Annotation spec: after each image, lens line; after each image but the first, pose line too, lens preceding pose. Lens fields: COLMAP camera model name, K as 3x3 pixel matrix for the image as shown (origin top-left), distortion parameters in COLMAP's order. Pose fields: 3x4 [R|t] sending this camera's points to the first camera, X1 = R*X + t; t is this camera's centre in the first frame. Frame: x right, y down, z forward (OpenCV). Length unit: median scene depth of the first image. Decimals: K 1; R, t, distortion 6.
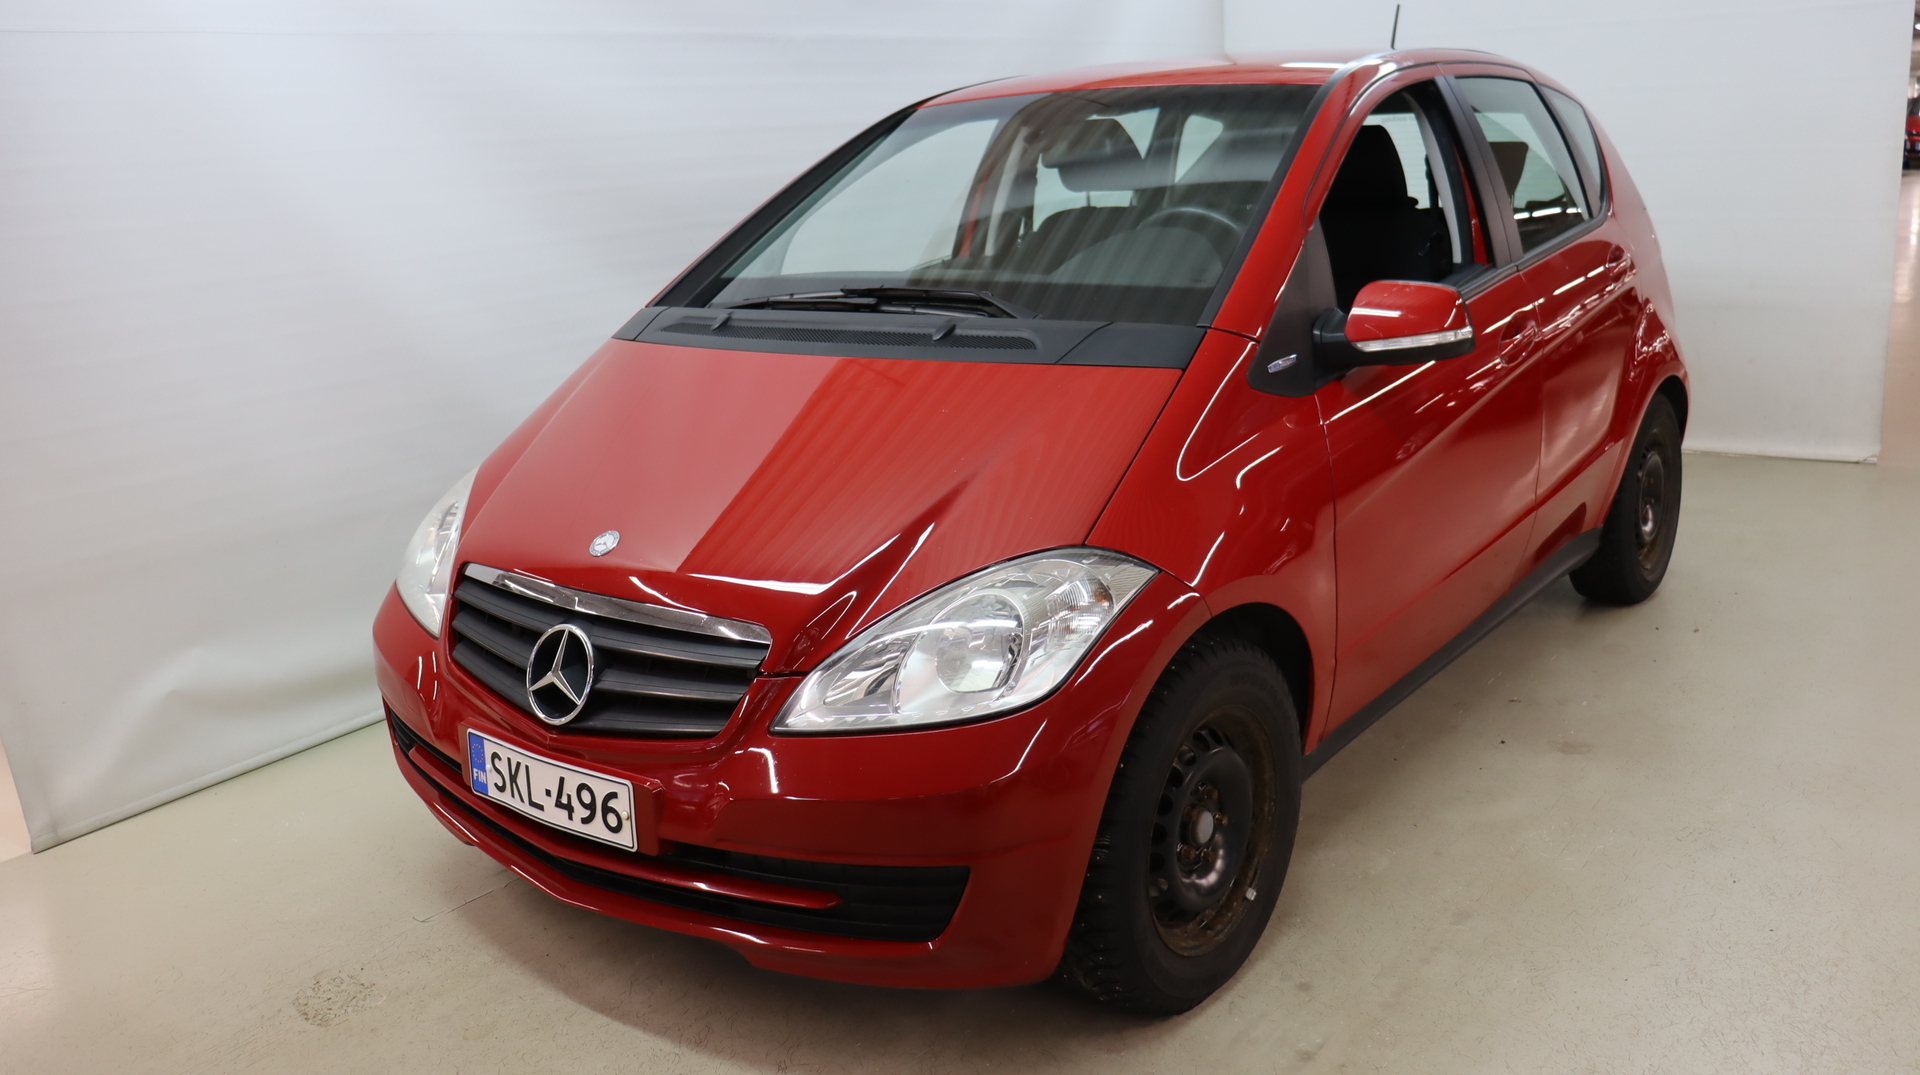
lens RADIAL K [[1539.7, 0, 967.5], [0, 1539.7, 498.5], [0, 0, 1]] dist [-0.201153, 0.173345]
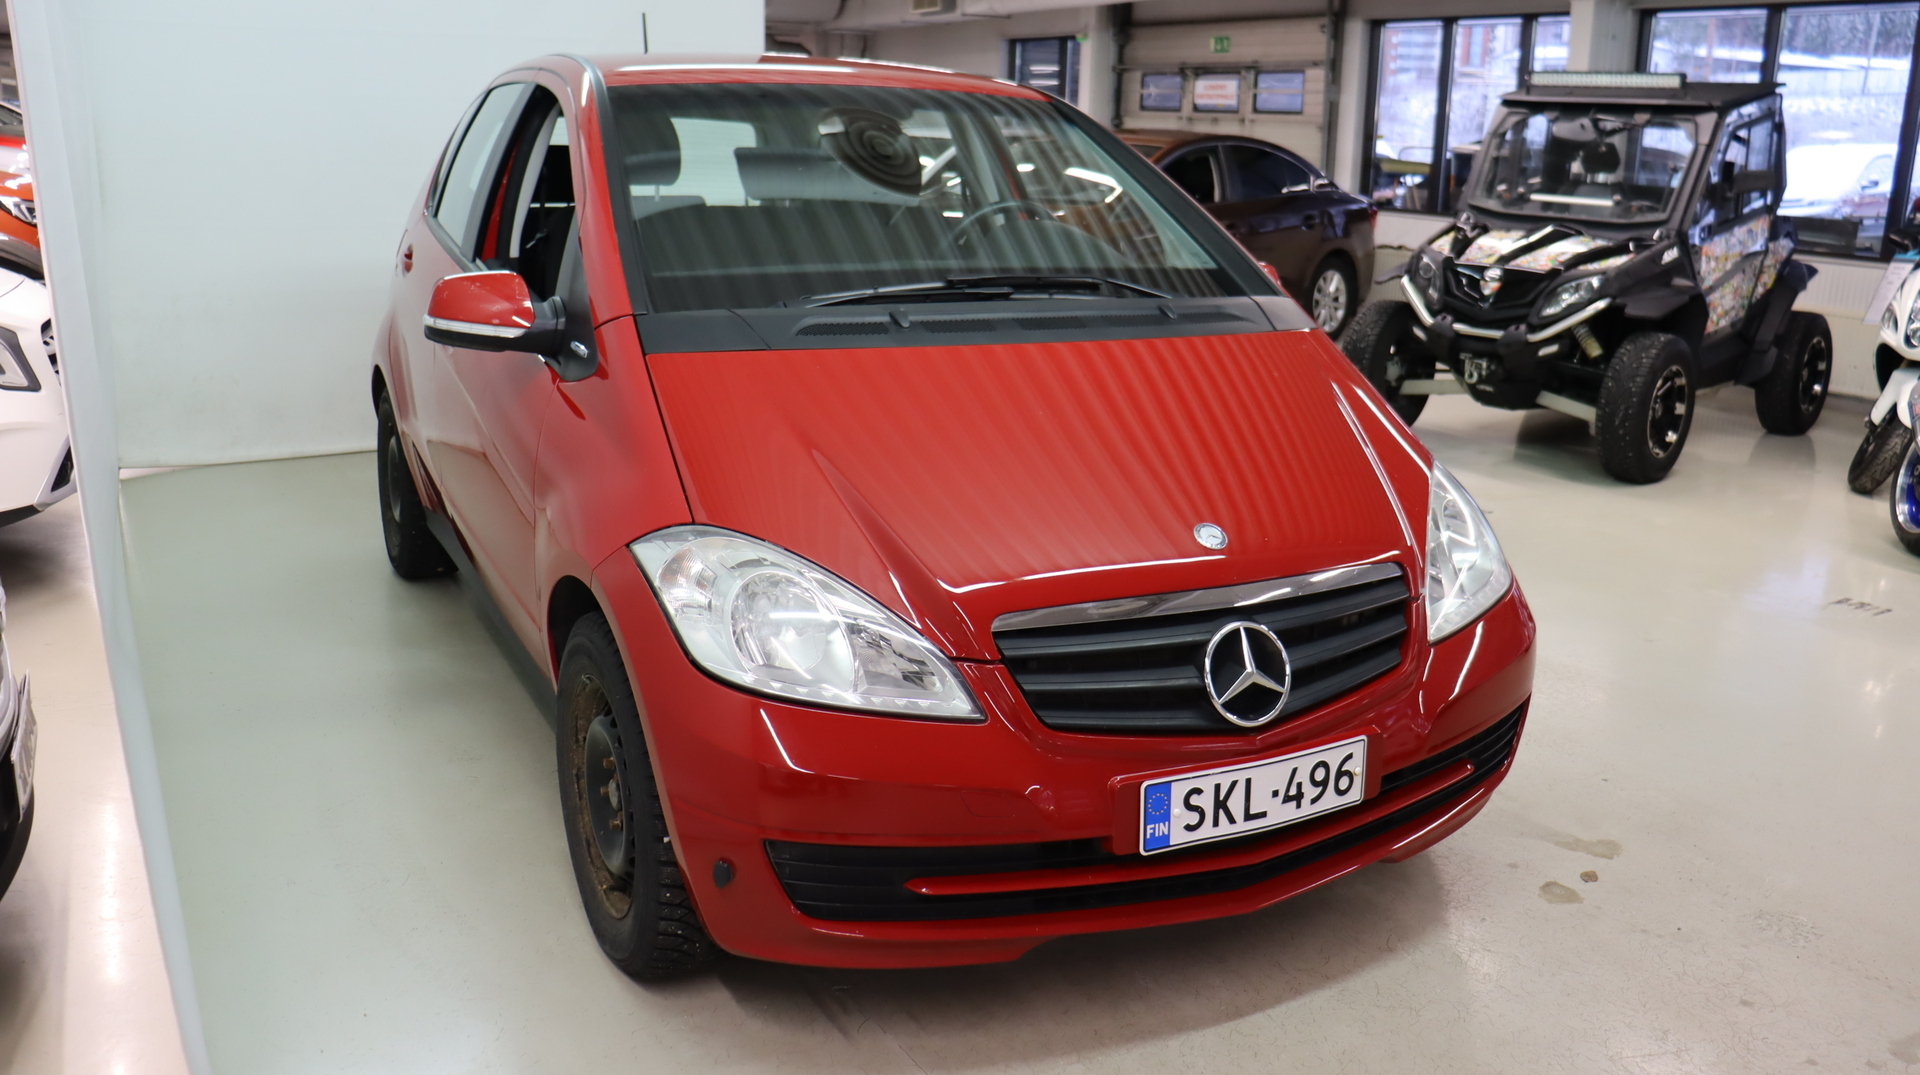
lens RADIAL K [[1539.7, 0, 967.5], [0, 1539.7, 498.5], [0, 0, 1]] dist [-0.201153, 0.173345]
pose [[0.424109, -0.142409, 0.894344, -1.203898], [0.150802, 0.984876, 0.085312, -0.102973], [-0.892967, 0.098687, 0.439170, 0.732934]]
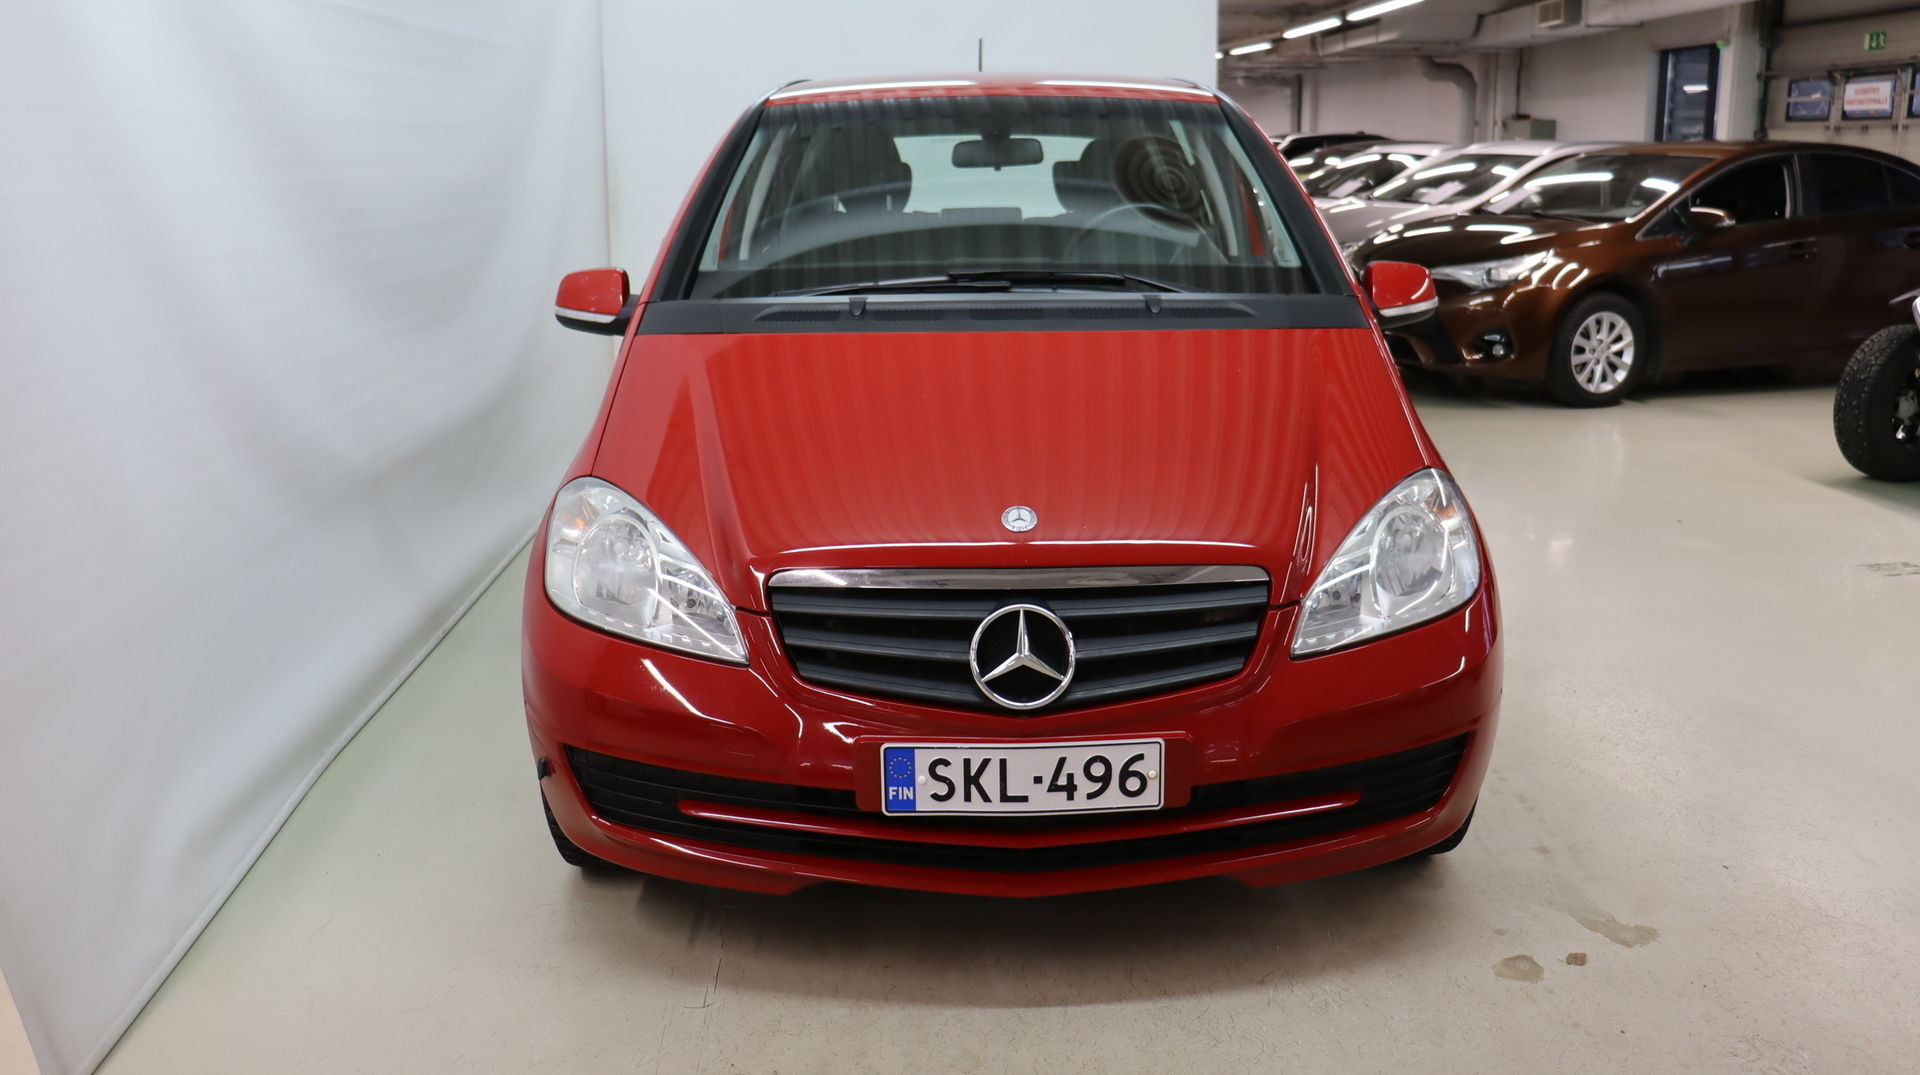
lens RADIAL K [[1539.7, 0, 967.5], [0, 1539.7, 498.5], [0, 0, 1]] dist [-0.201153, 0.173345]
pose [[0.785574, -0.089597, 0.612246, -0.892014], [0.107293, 0.994197, 0.007825, 0.005648], [-0.609394, 0.059543, 0.790628, 0.251422]]
